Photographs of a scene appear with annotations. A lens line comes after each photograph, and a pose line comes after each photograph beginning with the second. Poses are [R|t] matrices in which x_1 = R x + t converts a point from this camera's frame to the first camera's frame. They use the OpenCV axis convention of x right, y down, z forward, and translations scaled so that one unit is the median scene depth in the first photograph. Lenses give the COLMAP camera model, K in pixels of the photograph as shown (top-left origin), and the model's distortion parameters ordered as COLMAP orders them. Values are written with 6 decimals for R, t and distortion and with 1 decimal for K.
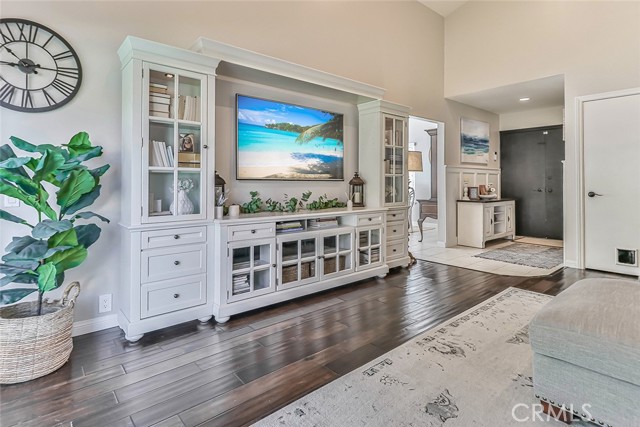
lens RADIAL K [[345.4, 0, 312.2], [0, 345.4, 180.9], [0, 0, 1]] dist [-0.005175, -0.002379]
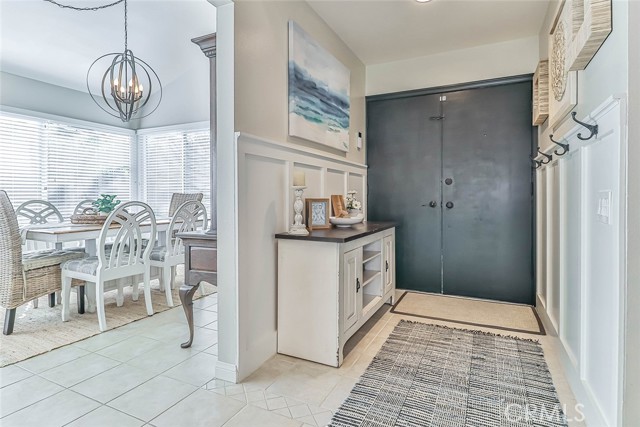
lens RADIAL K [[336.7, 0, 318.2], [0, 336.7, 202.0], [0, 0, 1]] dist [0.000706, -0.000036]
pose [[0.917513, -0.005990, 0.397660, 0.325257], [-0.003143, 0.999746, 0.022310, 0.012801], [-0.397692, -0.021719, 0.917262, 0.666330]]
